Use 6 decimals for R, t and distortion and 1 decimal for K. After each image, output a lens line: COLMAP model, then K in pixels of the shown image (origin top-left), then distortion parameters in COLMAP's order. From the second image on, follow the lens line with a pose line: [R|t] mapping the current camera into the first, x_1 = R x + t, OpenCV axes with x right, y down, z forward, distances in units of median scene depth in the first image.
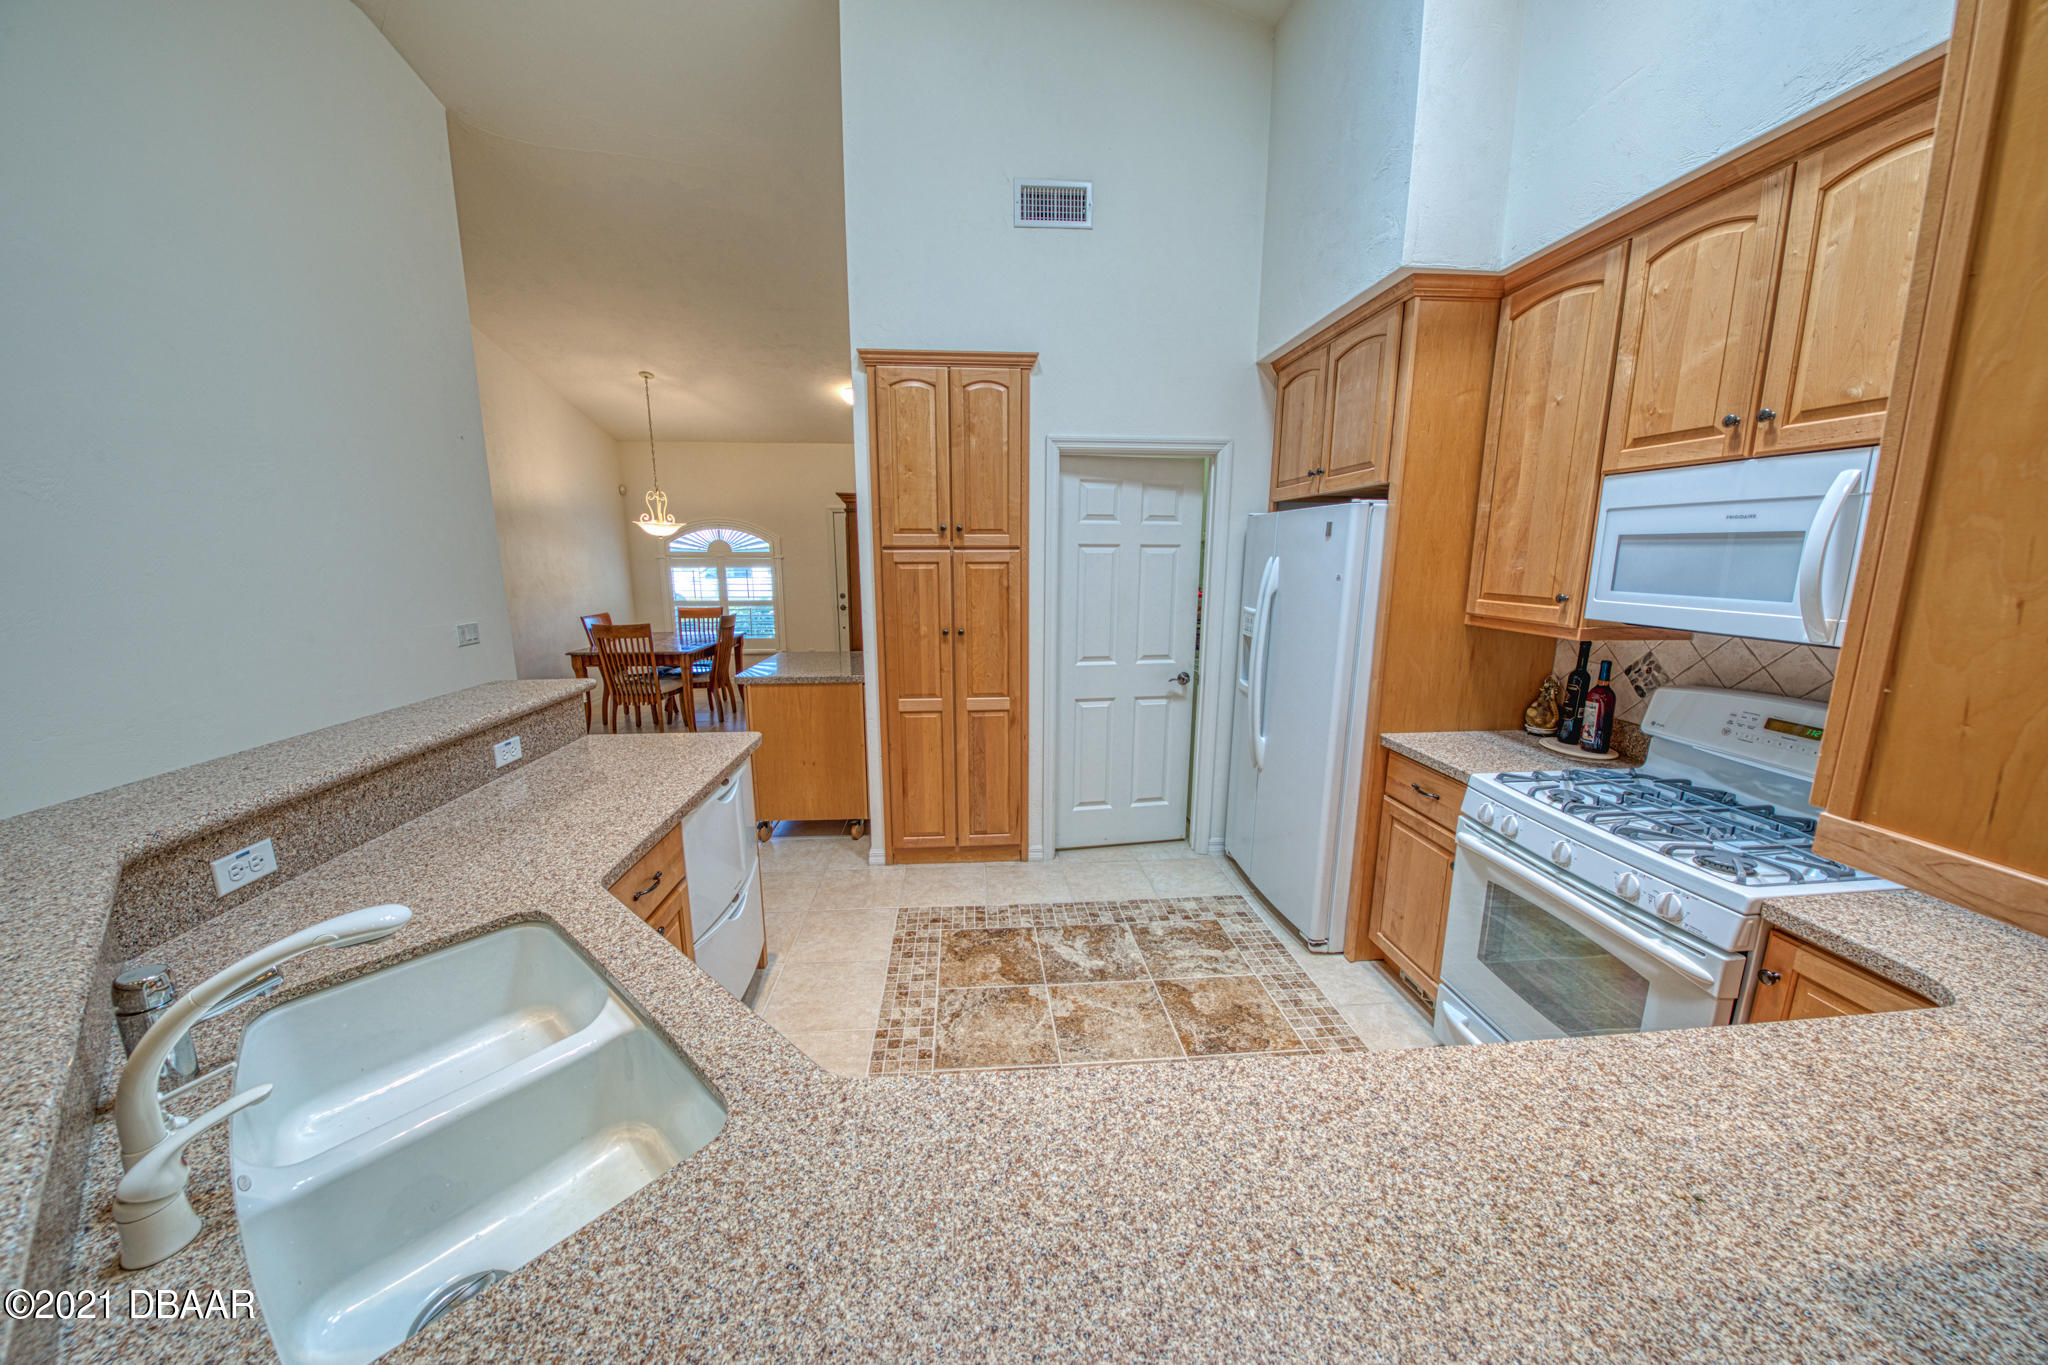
lens RADIAL K [[679.8, 0, 1017.7], [0, 679.8, 680.7], [0, 0, 1]] dist [-0.014707, -0.000791]
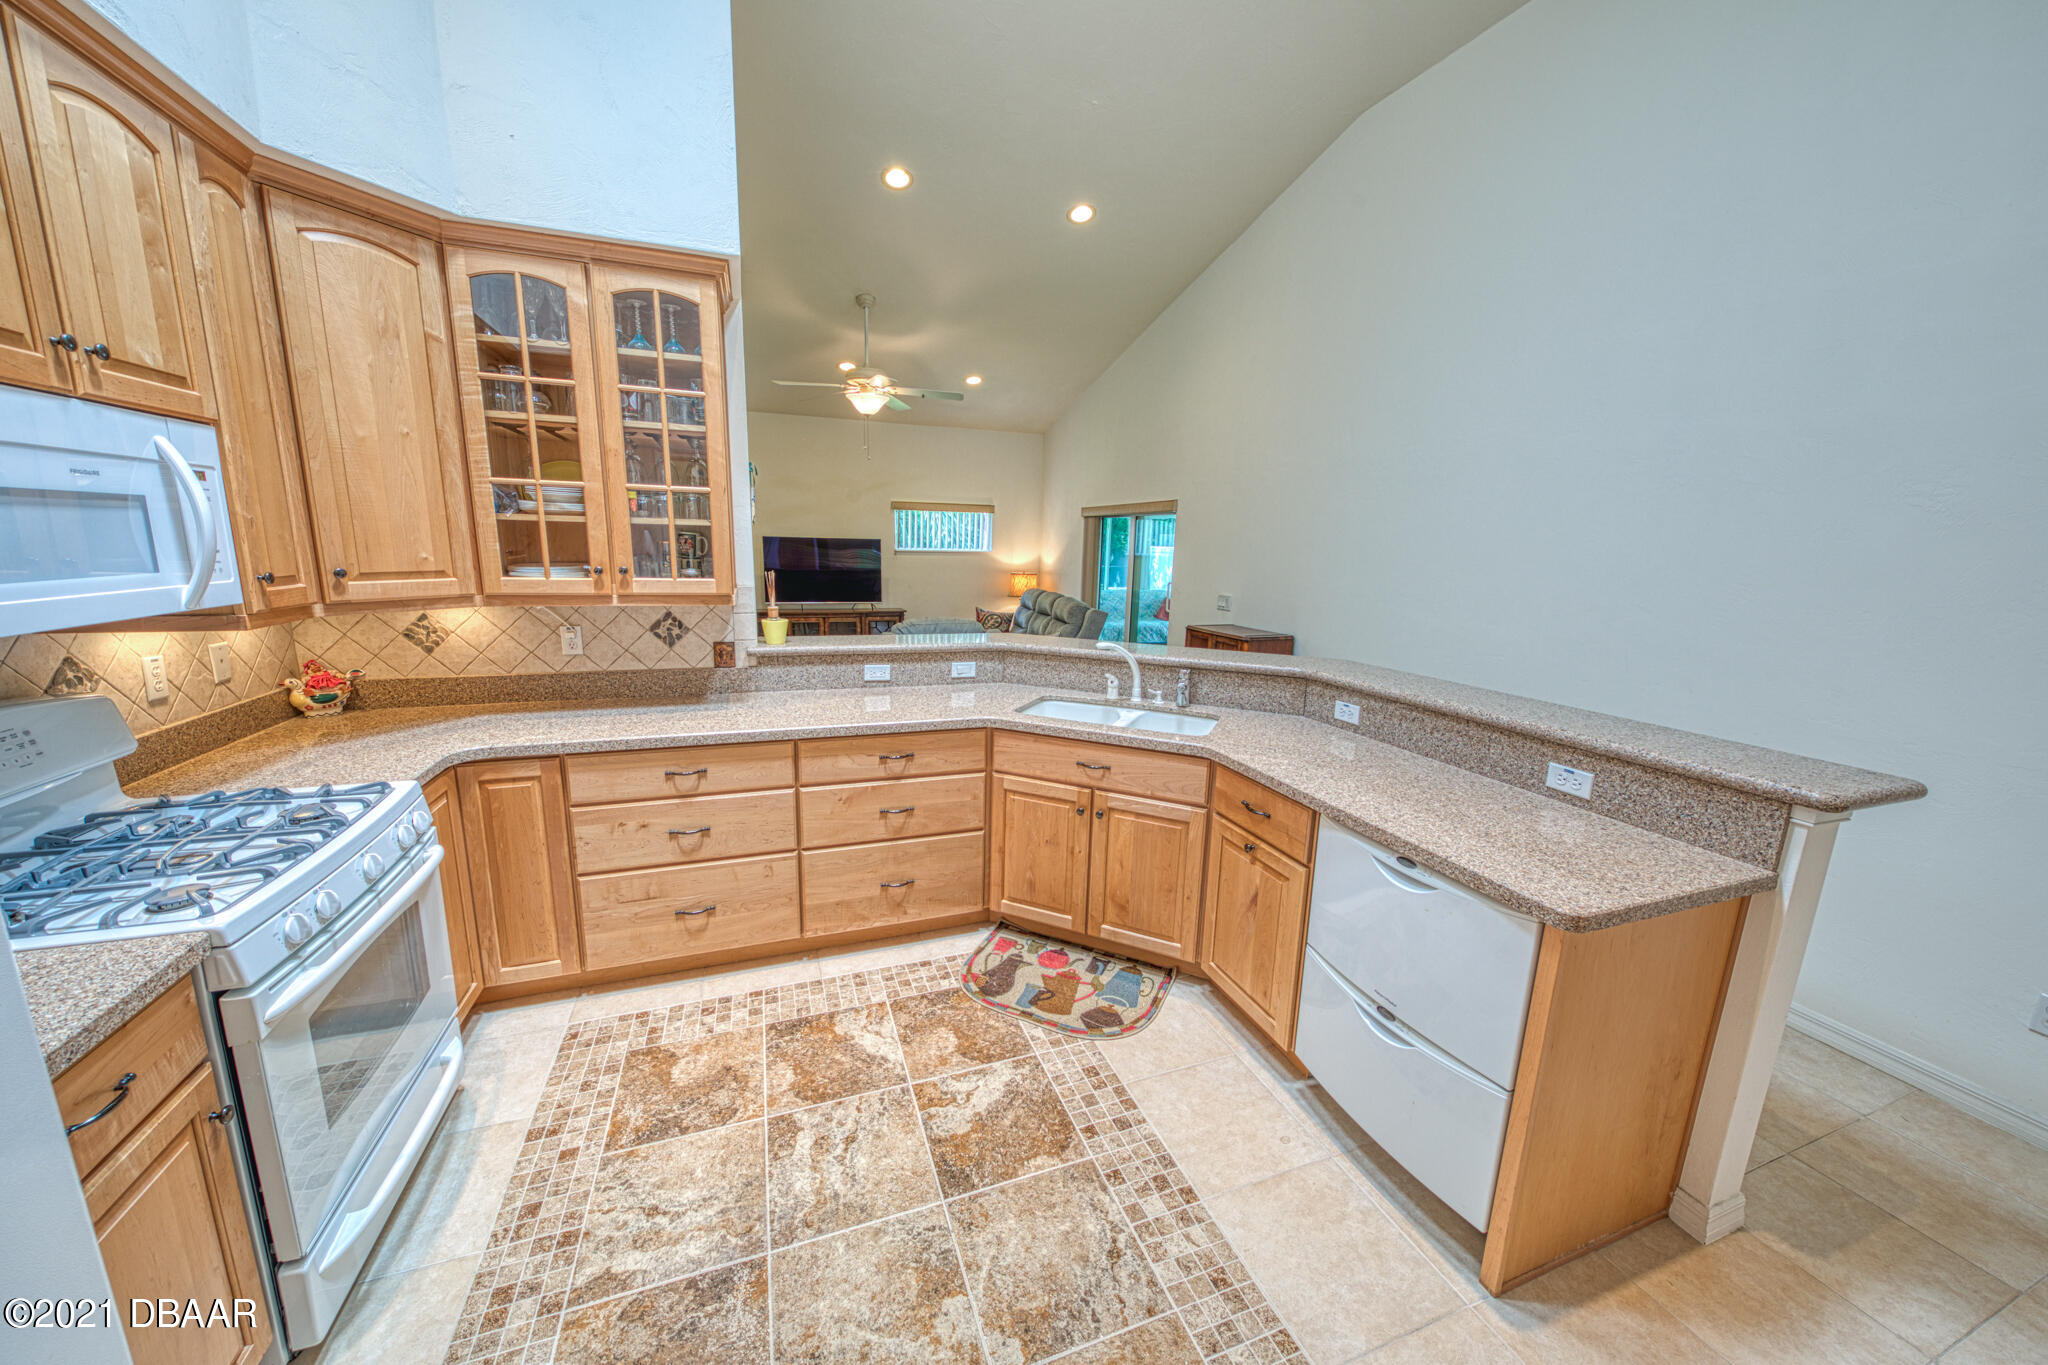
lens RADIAL K [[713.3, 0, 1009.1], [0, 713.3, 682.6], [0, 0, 1]] dist [-0.002558, -0.000218]
pose [[-0.965606, 0.027641, -0.258538, 0.143945], [-0.071771, 0.927368, 0.367203, -0.224124], [0.249909, 0.373128, -0.893488, 1.178878]]
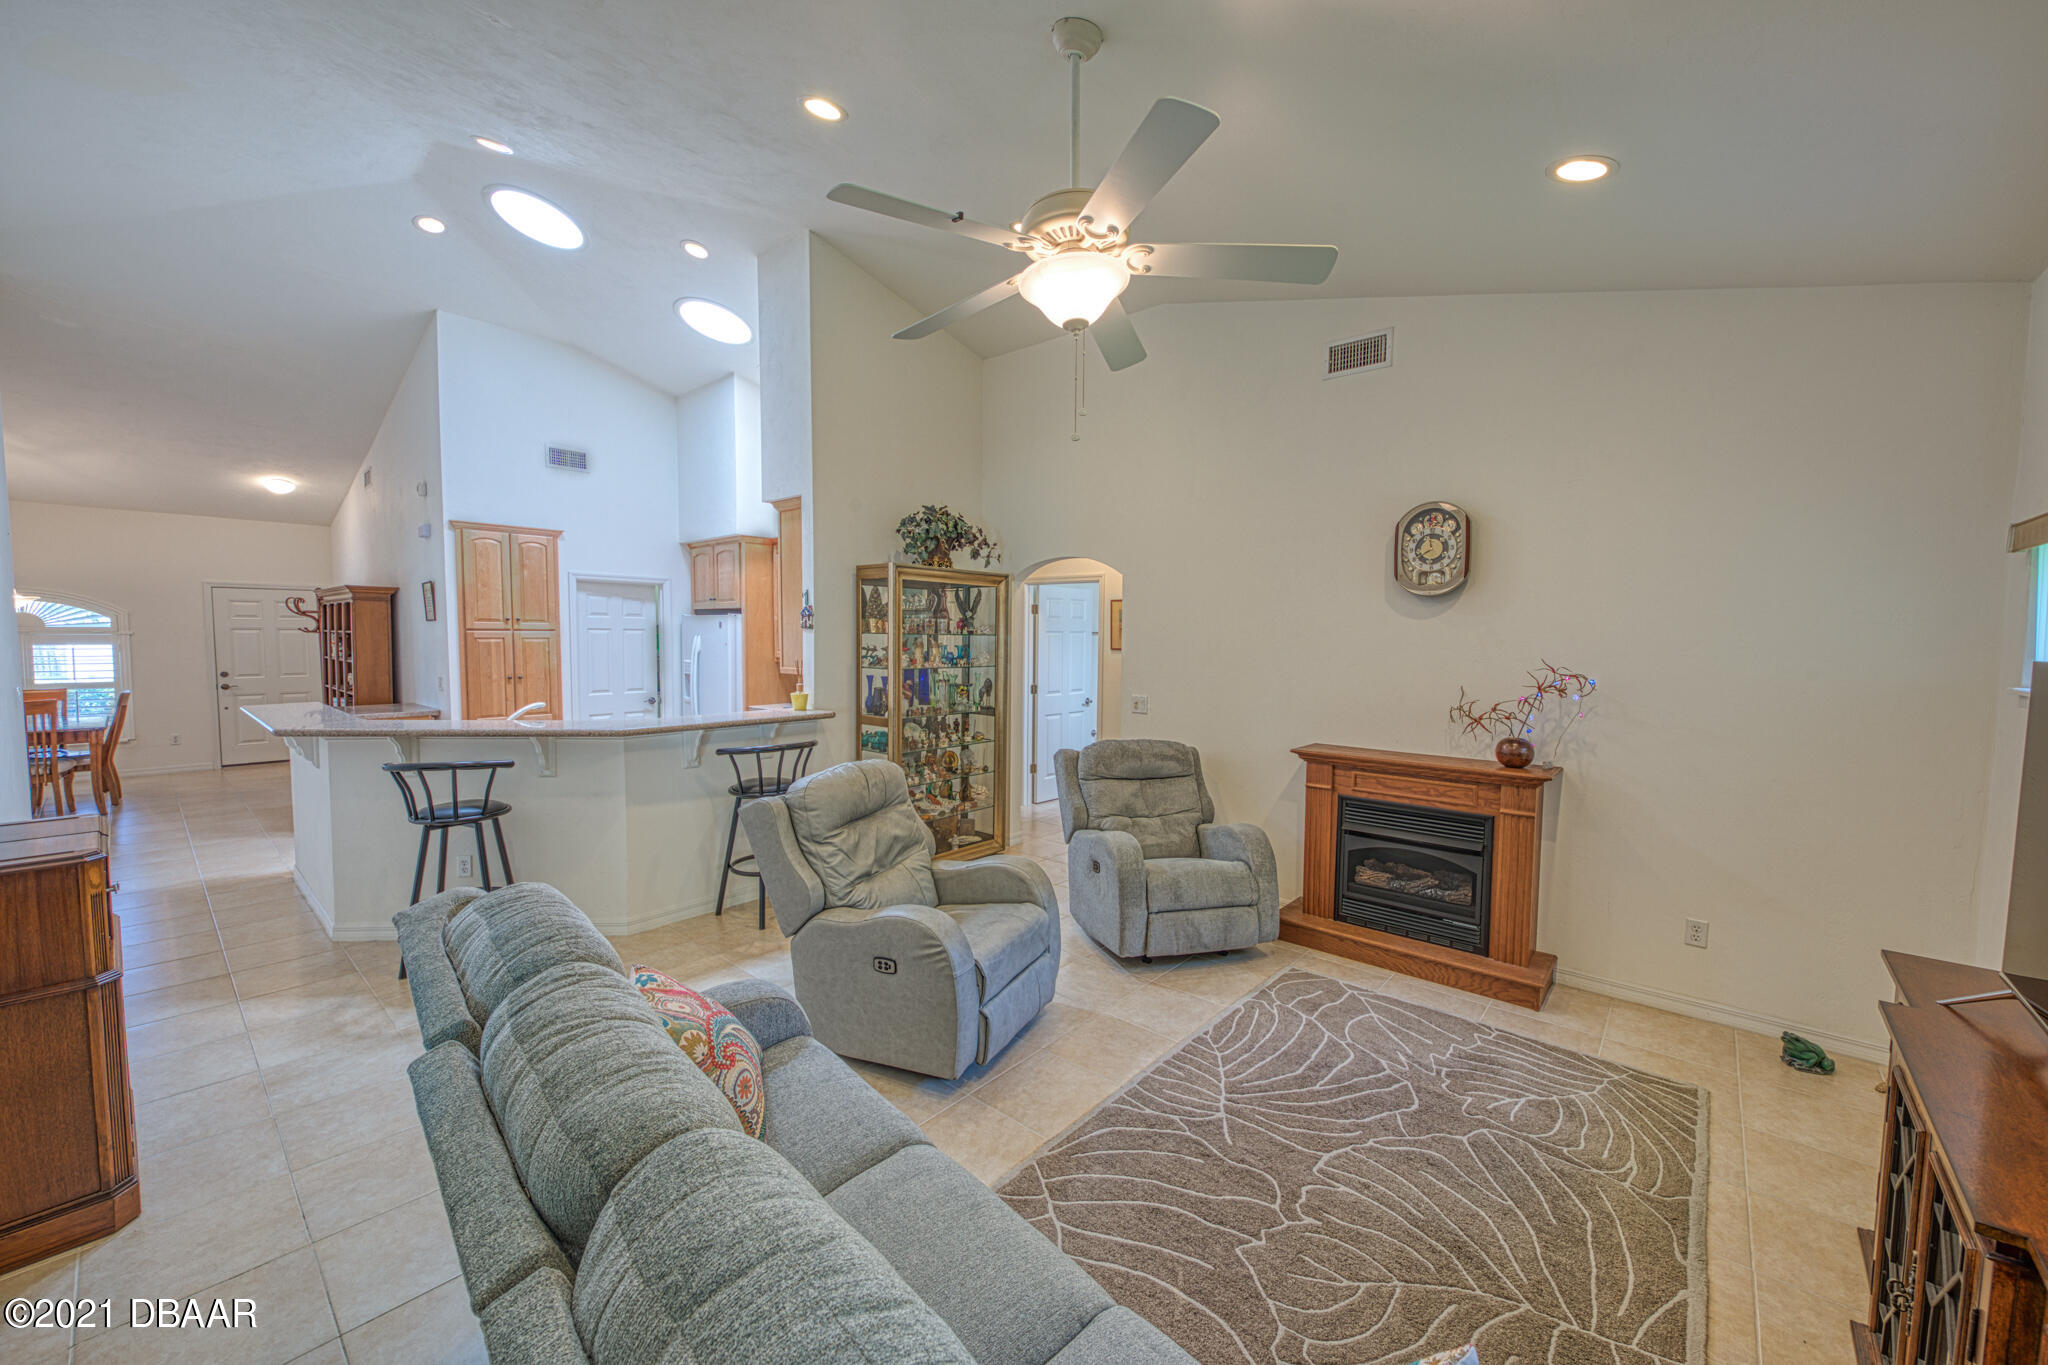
lens RADIAL K [[780.8, 0, 1026.2], [0, 780.8, 682.3], [0, 0, 1]] dist [0.001315, -0.001558]
pose [[0.711493, -0.038042, 0.701663, -0.670504], [0.121821, 0.990091, -0.069848, 0.284452], [-0.692053, 0.135174, 0.709077, -1.571220]]
